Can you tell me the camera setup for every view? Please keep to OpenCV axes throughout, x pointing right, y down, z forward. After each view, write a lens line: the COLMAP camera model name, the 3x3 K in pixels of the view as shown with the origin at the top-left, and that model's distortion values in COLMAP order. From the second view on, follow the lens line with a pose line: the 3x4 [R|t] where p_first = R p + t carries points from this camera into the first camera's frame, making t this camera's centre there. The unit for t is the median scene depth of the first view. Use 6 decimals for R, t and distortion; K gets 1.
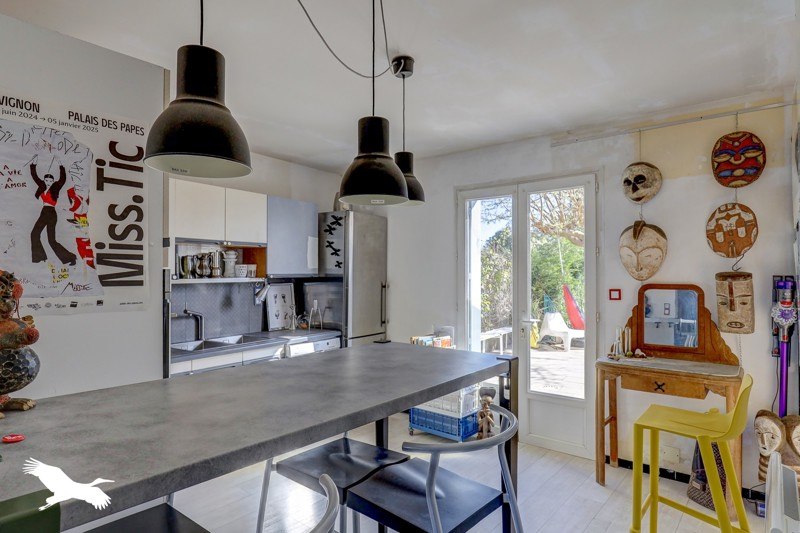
lens RADIAL K [[428.1, 0, 400.0], [0, 428.1, 266.5], [0, 0, 1]] dist [0.003509, 0.000641]
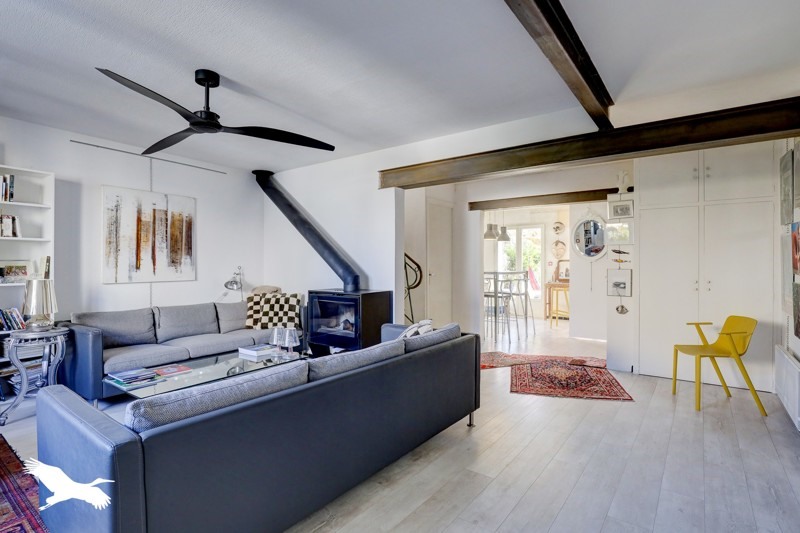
lens RADIAL K [[399.9, 0, 400.0], [0, 399.9, 266.5], [0, 0, 1]] dist [-0.002400, -0.000274]
pose [[0.997778, -0.003904, 0.066506, -0.799781], [0.002858, 0.999871, 0.015828, 0.037312], [-0.066559, -0.015603, 0.997660, -1.866604]]
